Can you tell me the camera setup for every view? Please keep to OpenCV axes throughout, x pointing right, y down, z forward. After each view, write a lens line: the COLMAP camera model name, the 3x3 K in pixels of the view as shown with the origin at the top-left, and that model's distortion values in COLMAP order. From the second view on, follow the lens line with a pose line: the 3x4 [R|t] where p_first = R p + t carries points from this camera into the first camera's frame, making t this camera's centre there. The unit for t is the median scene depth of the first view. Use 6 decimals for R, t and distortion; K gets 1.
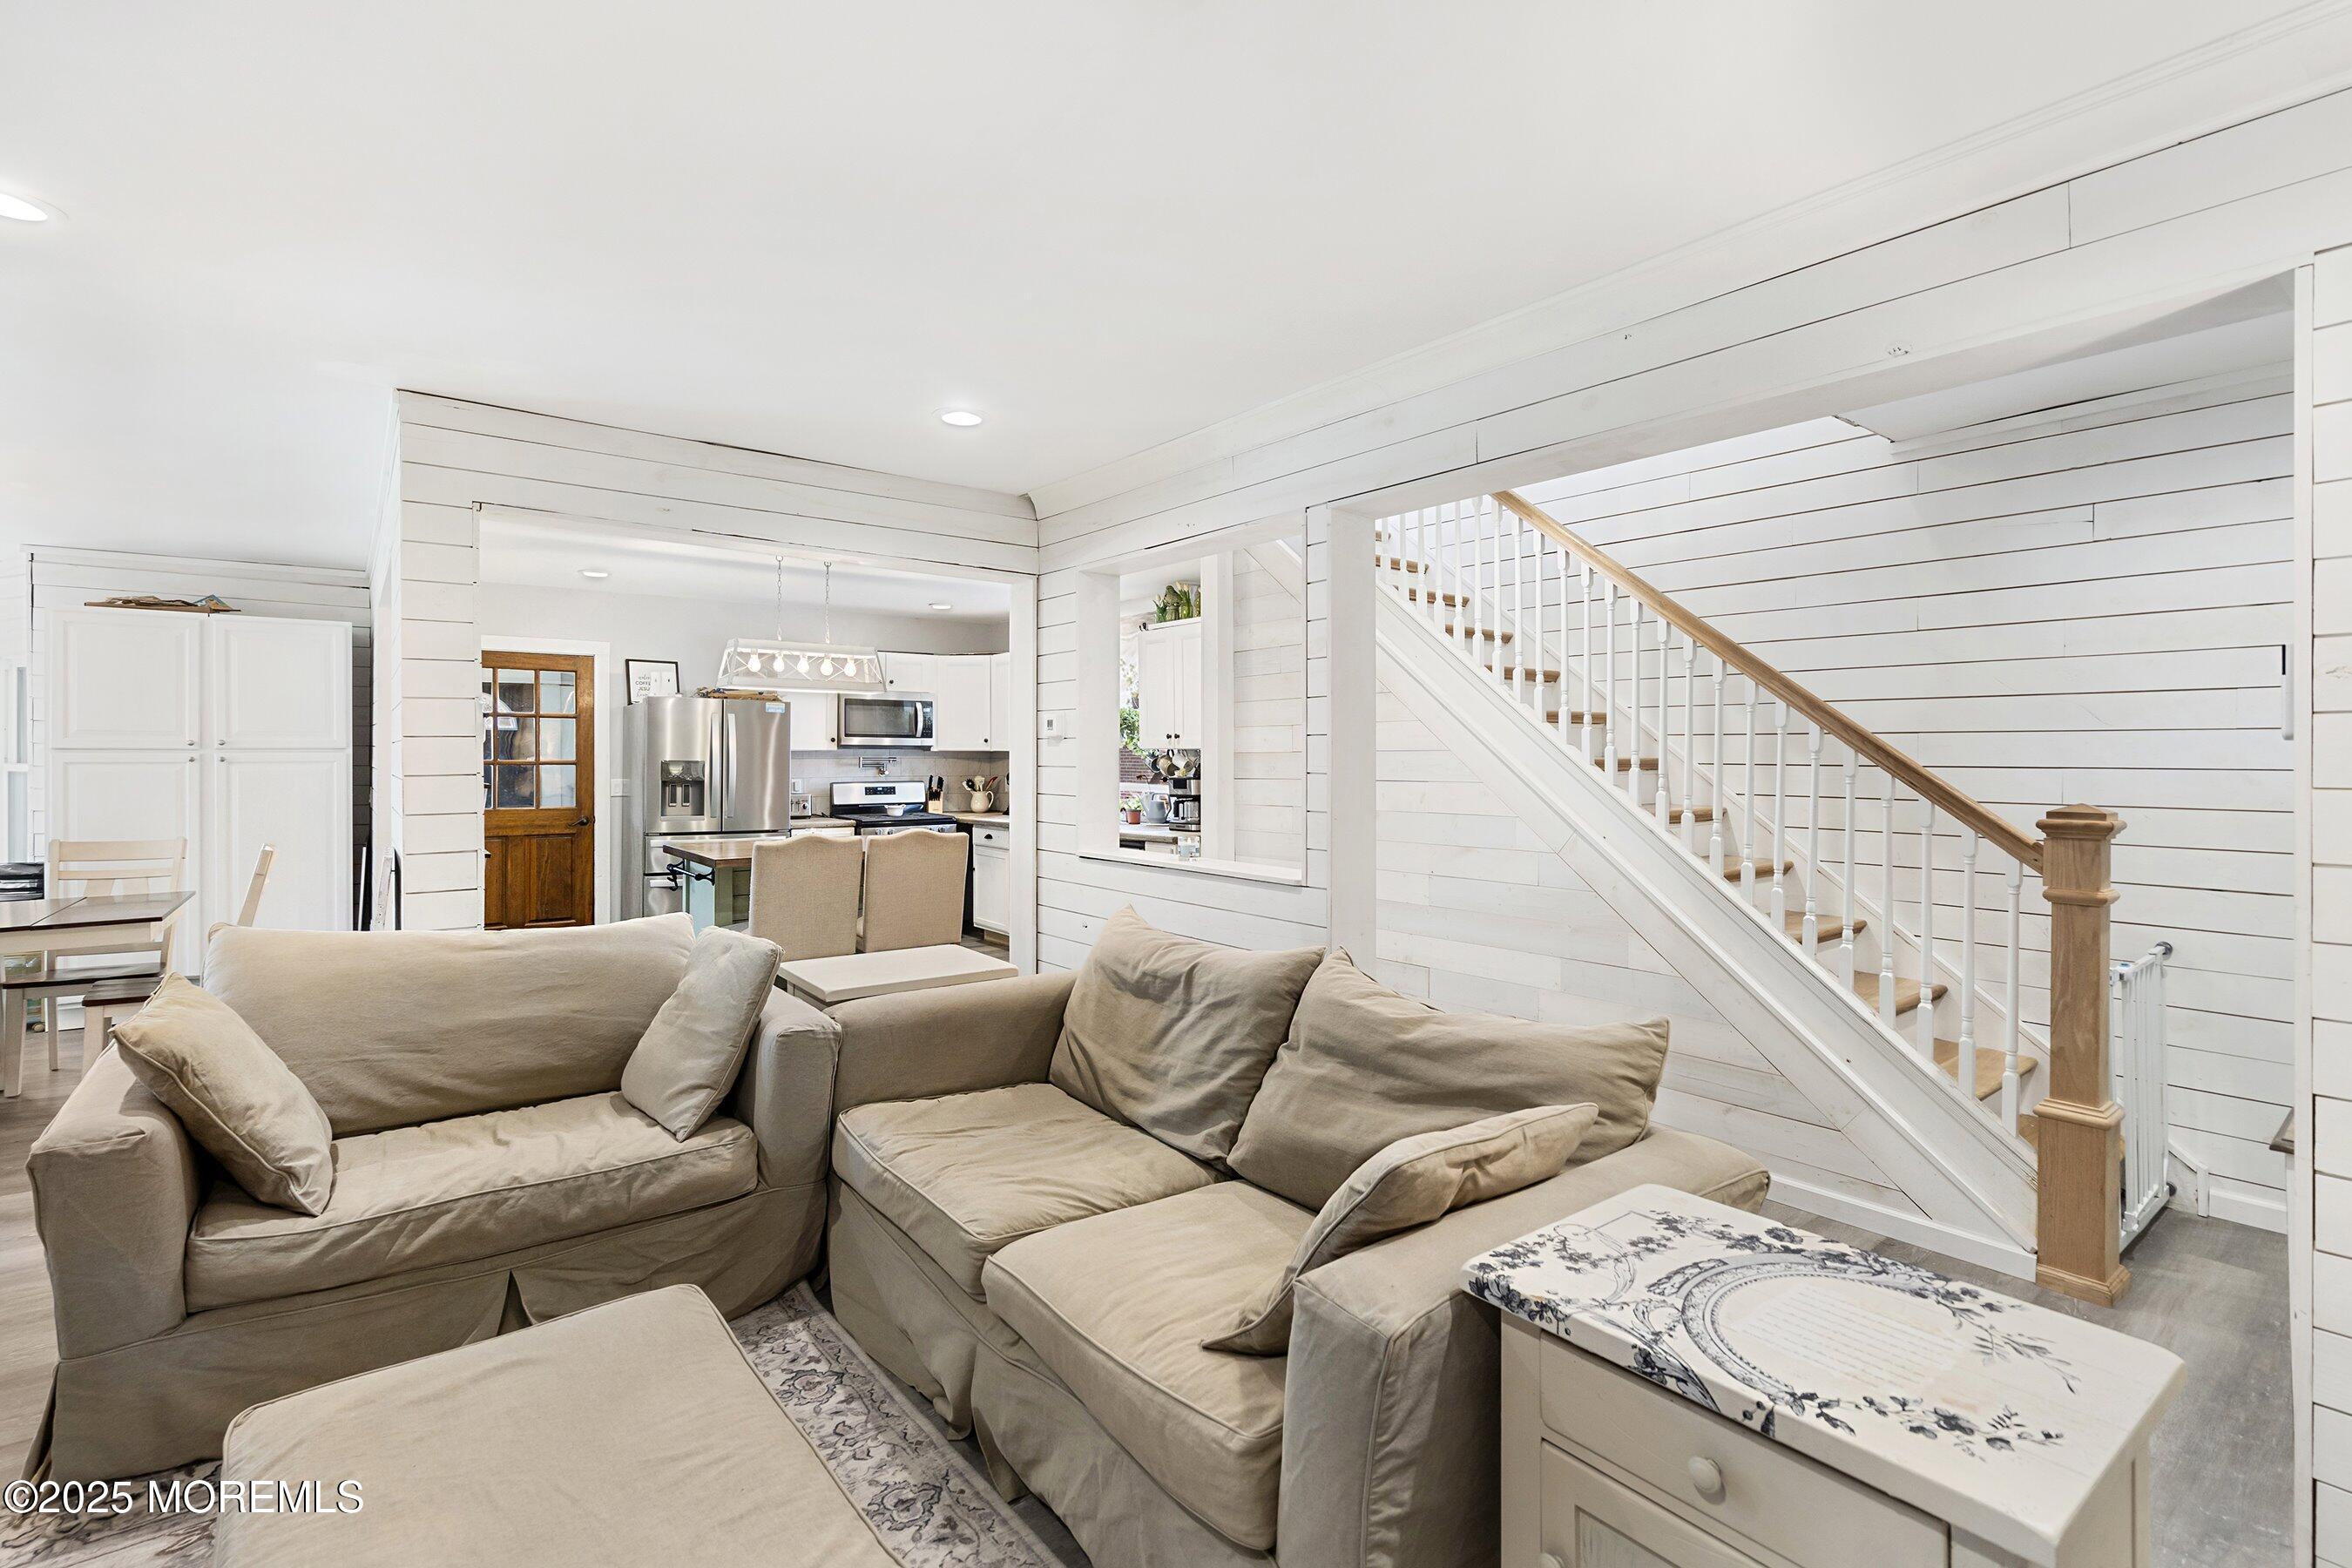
lens RADIAL K [[1083.9, 0, 1165.5], [0, 1083.9, 768.4], [0, 0, 1]] dist [-0.001145, 0.000060]
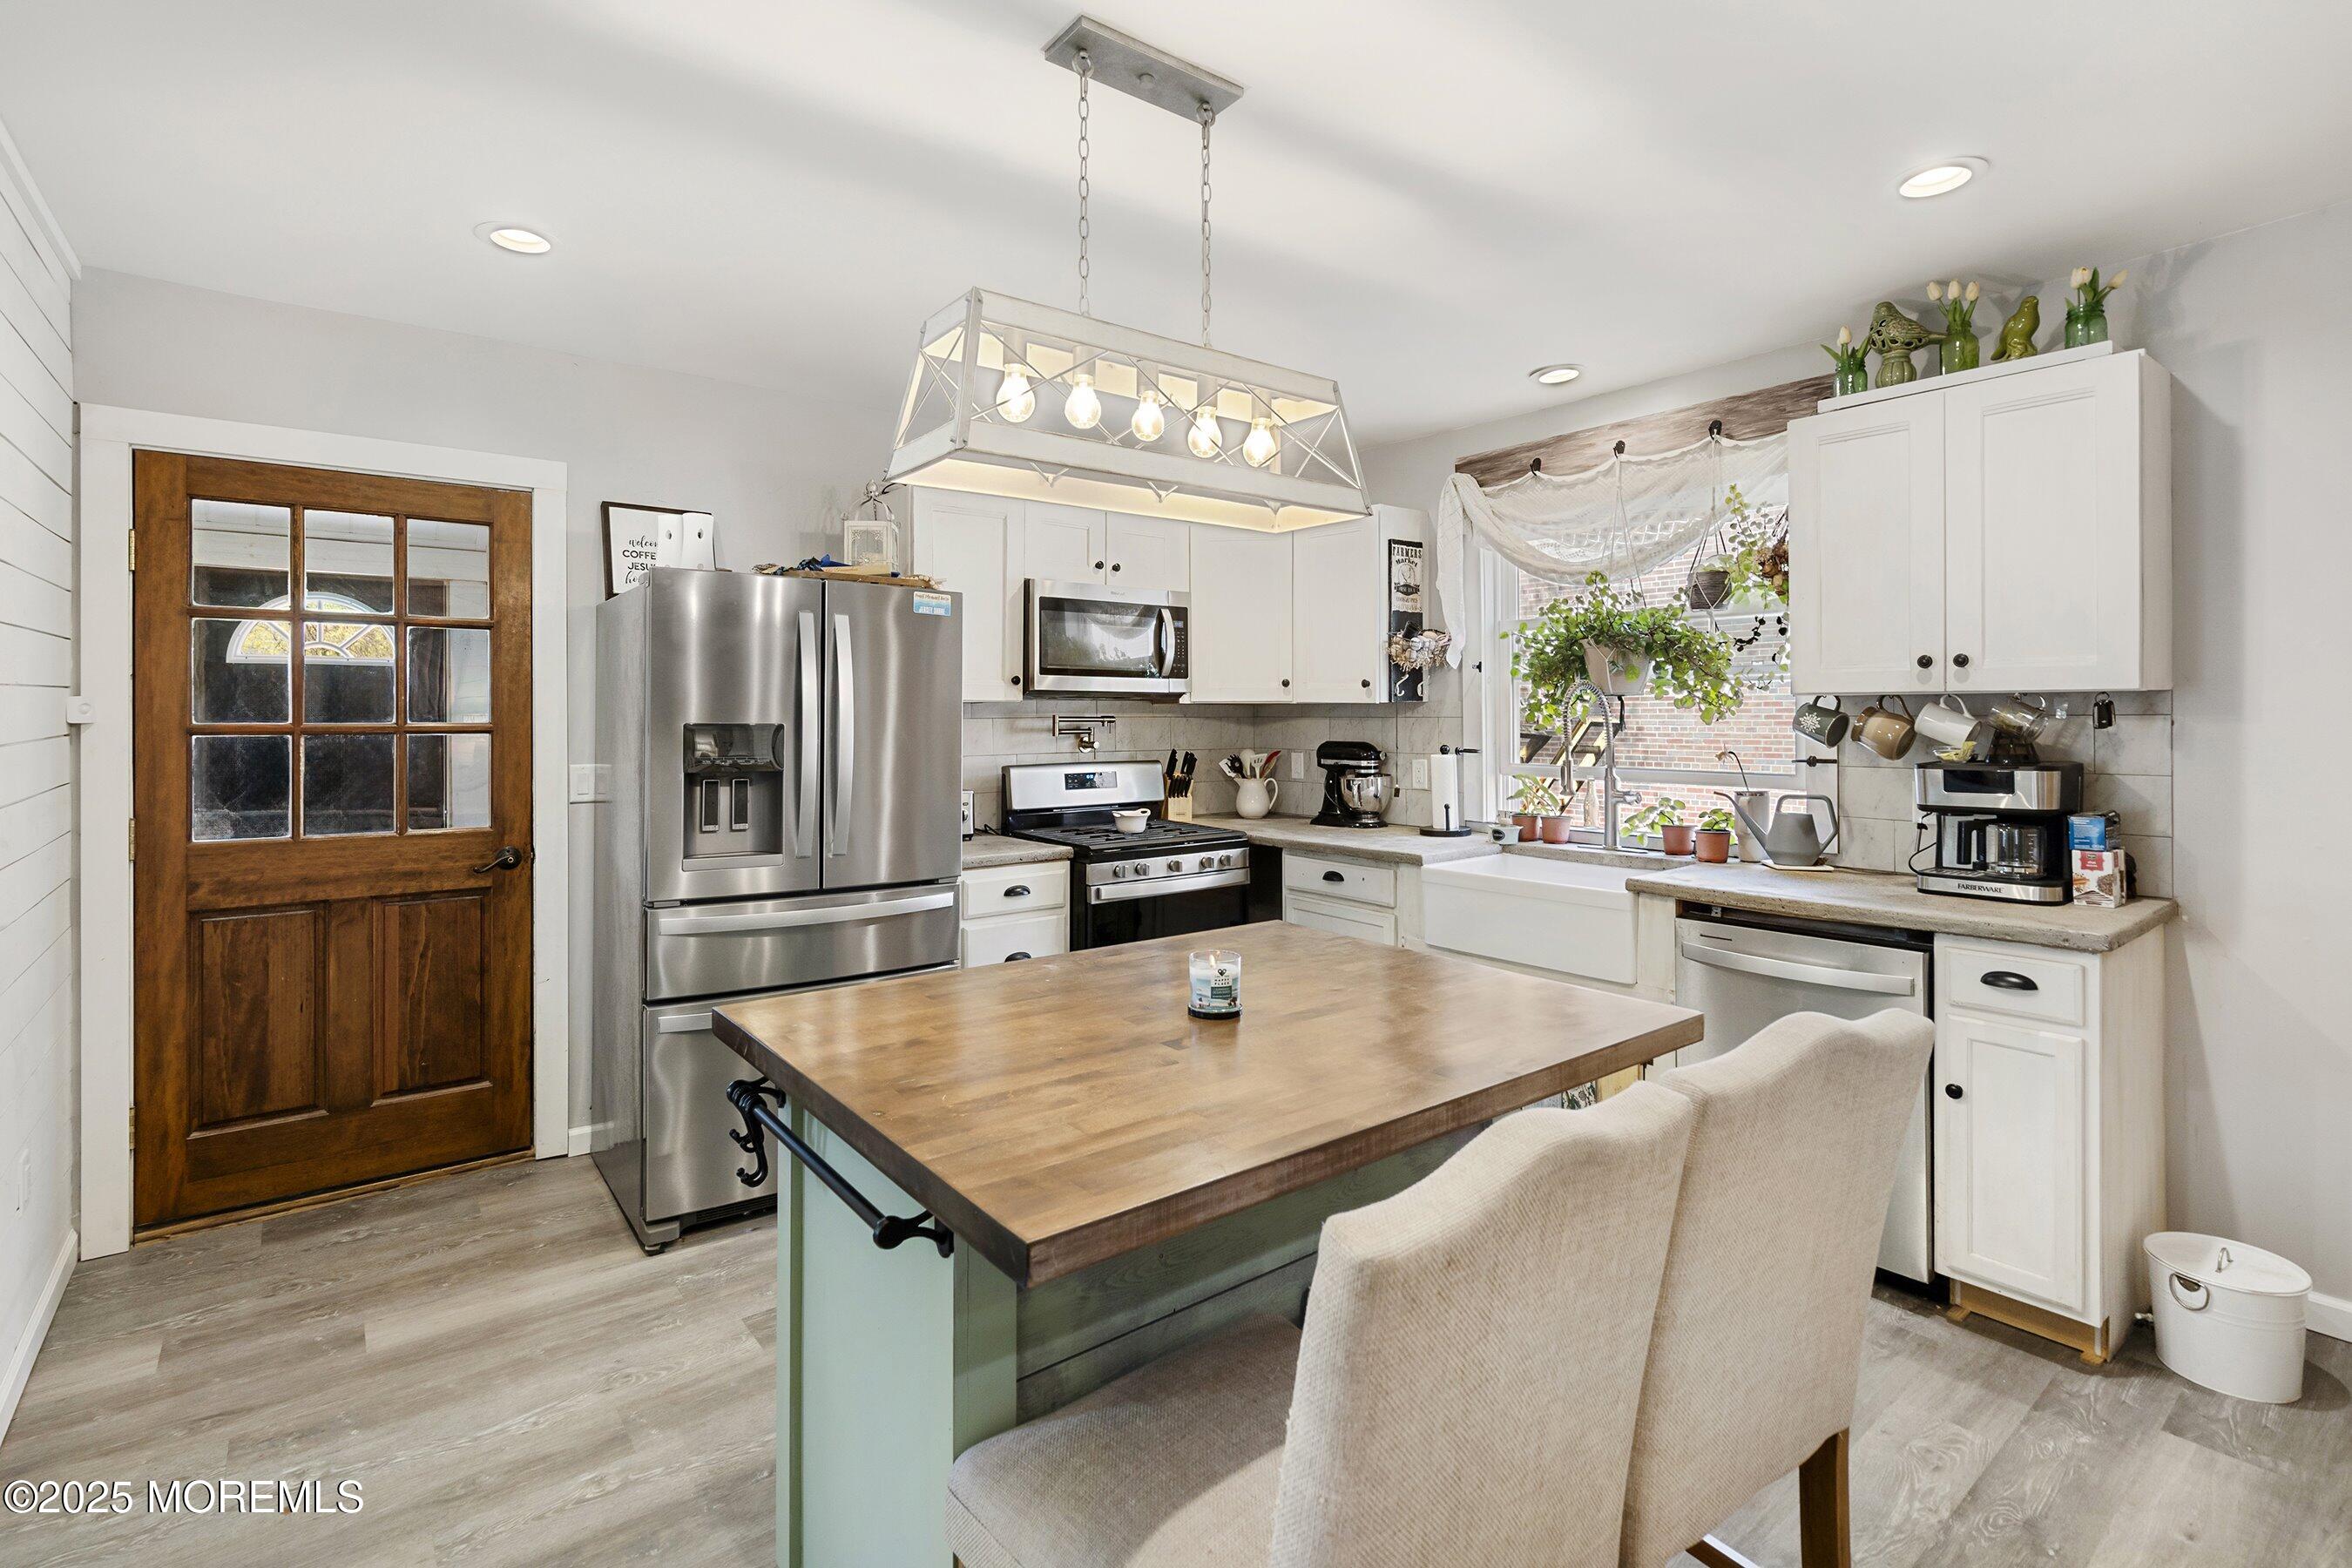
lens RADIAL K [[1117.6, 0, 1141.9], [0, 1117.6, 718.7], [0, 0, 1]] dist [-0.016495, -0.000191]
pose [[0.999822, -0.001759, -0.018793, -0.247005], [0.001616, 0.999970, -0.007630, -0.005025], [0.018806, 0.007599, 0.999794, 0.505633]]
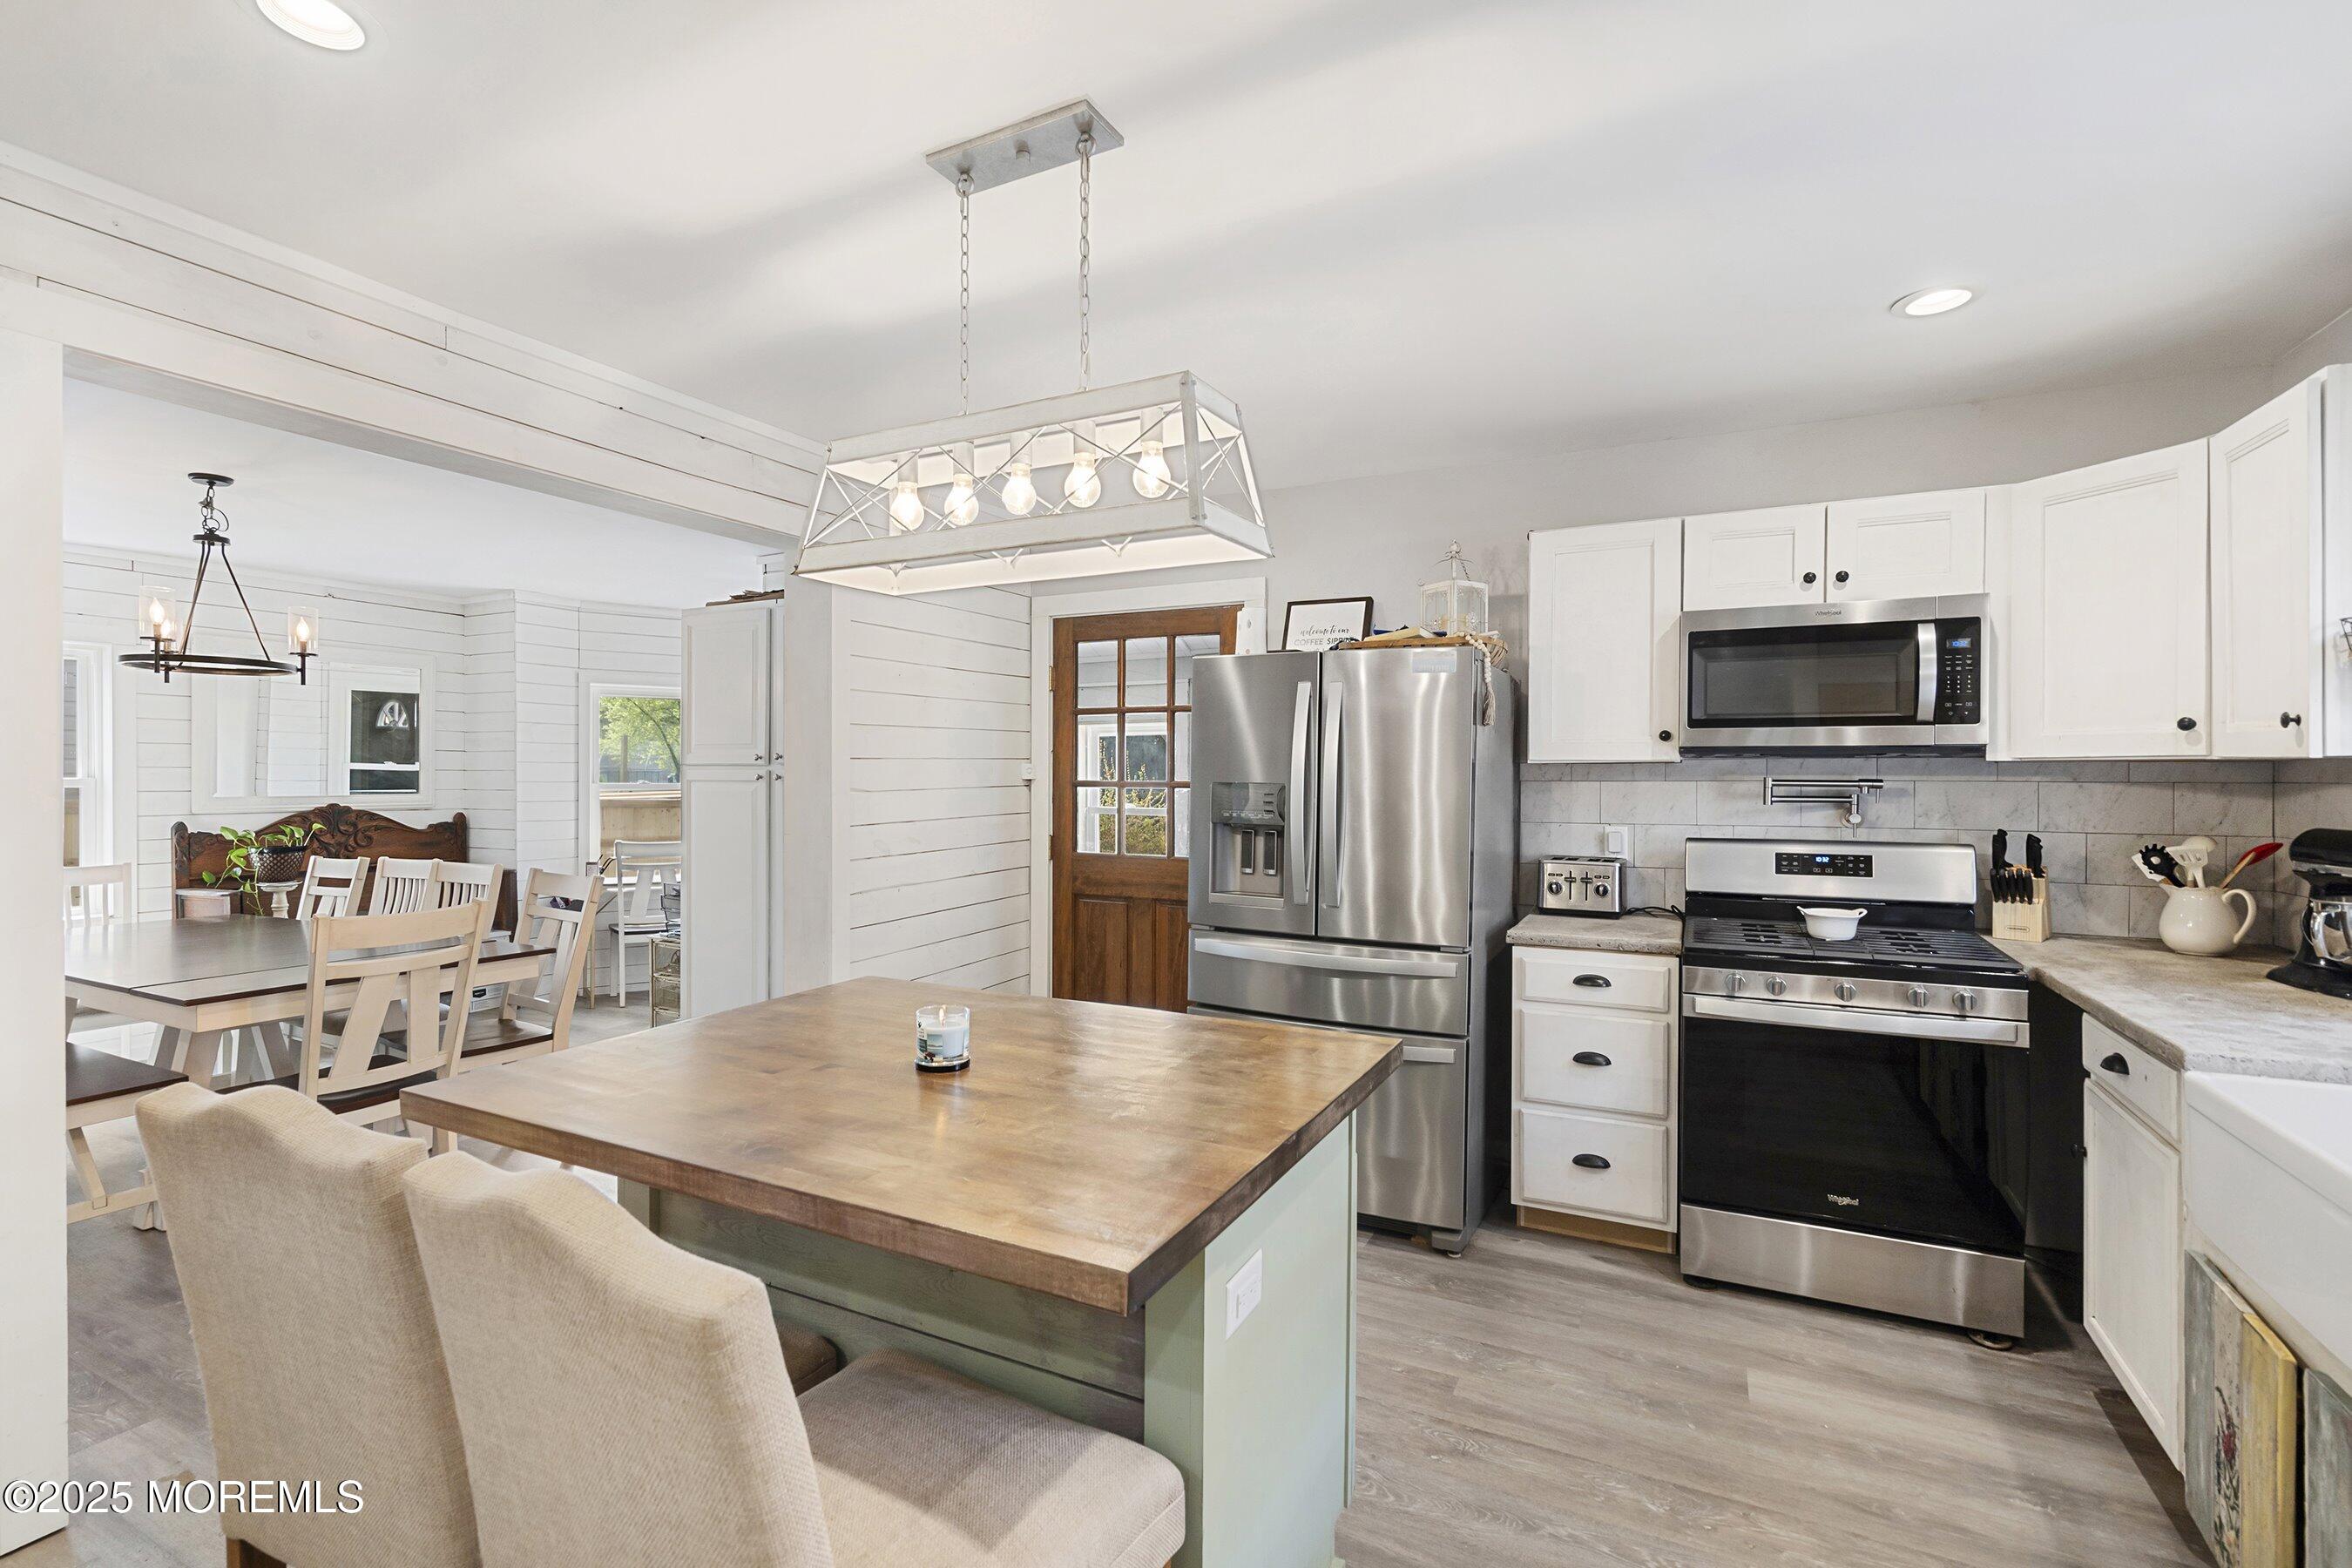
lens RADIAL K [[1045.0, 0, 1176.0], [0, 1045.0, 784.0], [0, 0, 1]] dist [-0.002652, -0.000385]
pose [[0.415063, 0.008283, -0.909755, -0.020263], [-0.012670, 0.999914, 0.003323, -0.007077], [0.909705, 0.010147, 0.415132, 0.684652]]
